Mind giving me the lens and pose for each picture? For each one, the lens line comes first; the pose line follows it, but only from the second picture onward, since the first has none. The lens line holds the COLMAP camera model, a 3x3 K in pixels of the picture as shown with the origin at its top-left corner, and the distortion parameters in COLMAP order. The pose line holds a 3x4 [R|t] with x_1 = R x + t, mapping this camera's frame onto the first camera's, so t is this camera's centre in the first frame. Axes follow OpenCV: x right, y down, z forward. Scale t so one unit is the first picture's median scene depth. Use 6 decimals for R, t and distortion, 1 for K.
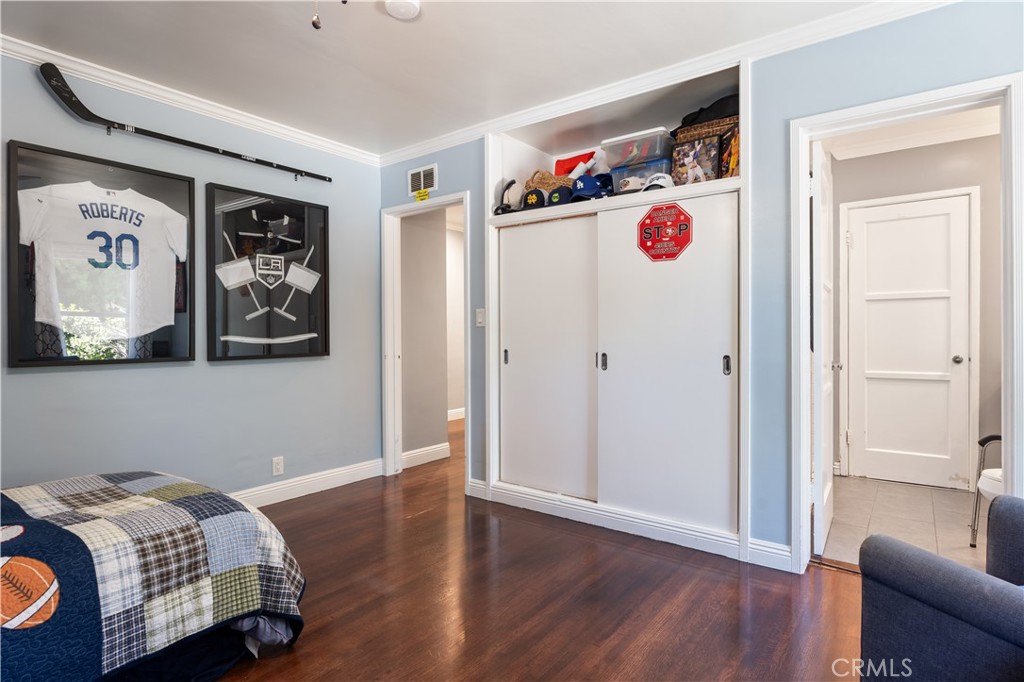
lens RADIAL K [[543.1, 0, 512.0], [0, 543.1, 341.0], [0, 0, 1]] dist [-0.000831, 0.001380]
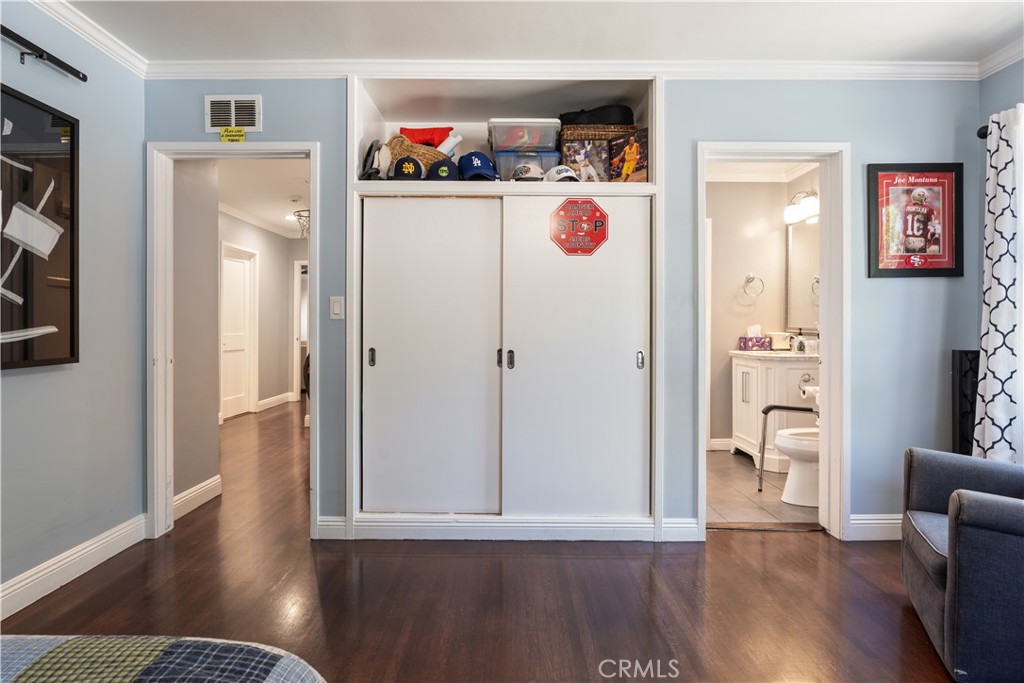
lens RADIAL K [[550.0, 0, 511.3], [0, 550.0, 333.8], [0, 0, 1]] dist [-0.002757, -0.000311]
pose [[0.801097, -0.000424, 0.598534, -0.371527], [0.003255, 0.999988, -0.003649, -0.001888], [-0.598525, 0.004871, 0.801089, 0.244340]]
